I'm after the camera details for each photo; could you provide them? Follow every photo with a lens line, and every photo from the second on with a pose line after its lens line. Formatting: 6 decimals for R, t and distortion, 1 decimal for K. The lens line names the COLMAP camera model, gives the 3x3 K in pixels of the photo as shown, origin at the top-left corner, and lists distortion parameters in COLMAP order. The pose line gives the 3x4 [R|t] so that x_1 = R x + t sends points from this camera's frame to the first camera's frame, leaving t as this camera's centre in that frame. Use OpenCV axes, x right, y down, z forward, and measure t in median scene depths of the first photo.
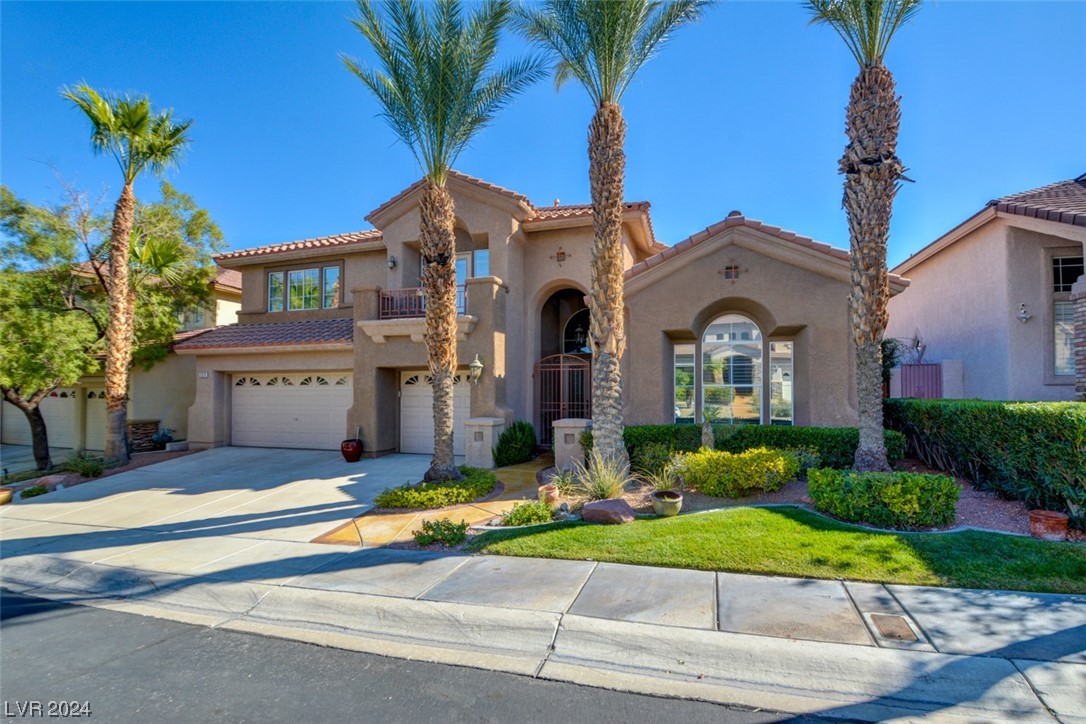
lens RADIAL K [[491.0, 0, 548.6], [0, 491.0, 373.8], [0, 0, 1]] dist [0.000491, -0.015990]
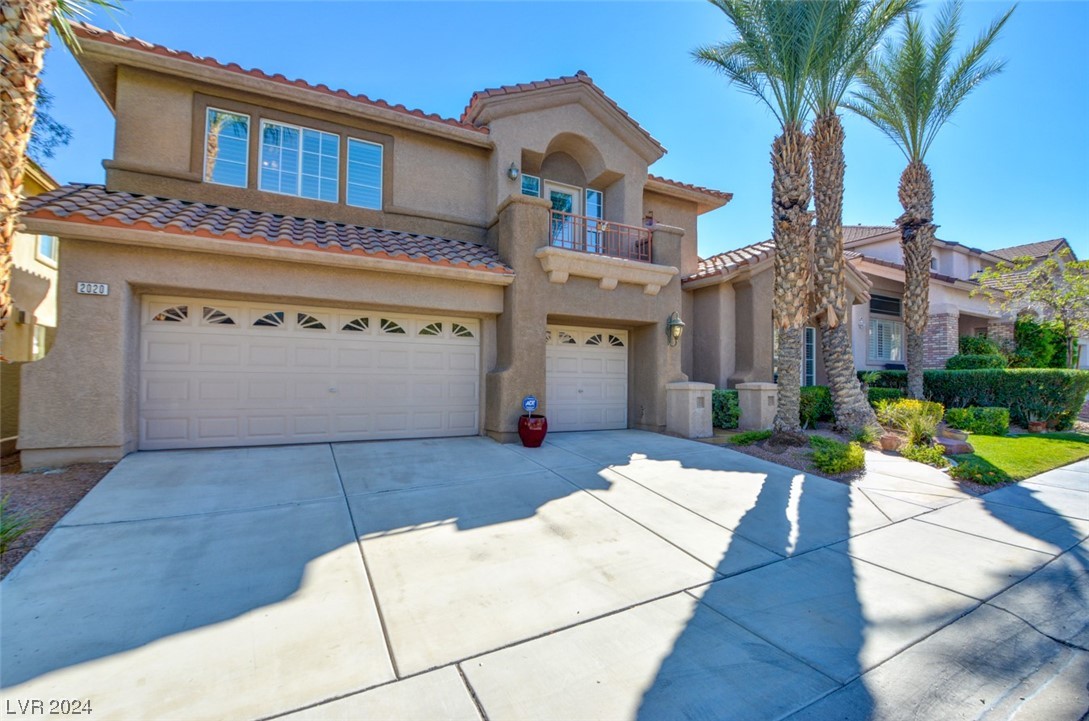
lens RADIAL K [[442.5, 0, 544.5], [0, 442.5, 360.5], [0, 0, 1]] dist [-0.000122, 0.000005]
pose [[0.707526, 0.004894, 0.706670, -0.730222], [-0.070714, 0.995447, 0.063906, 0.008605], [-0.703140, -0.095186, 0.704651, 0.456663]]
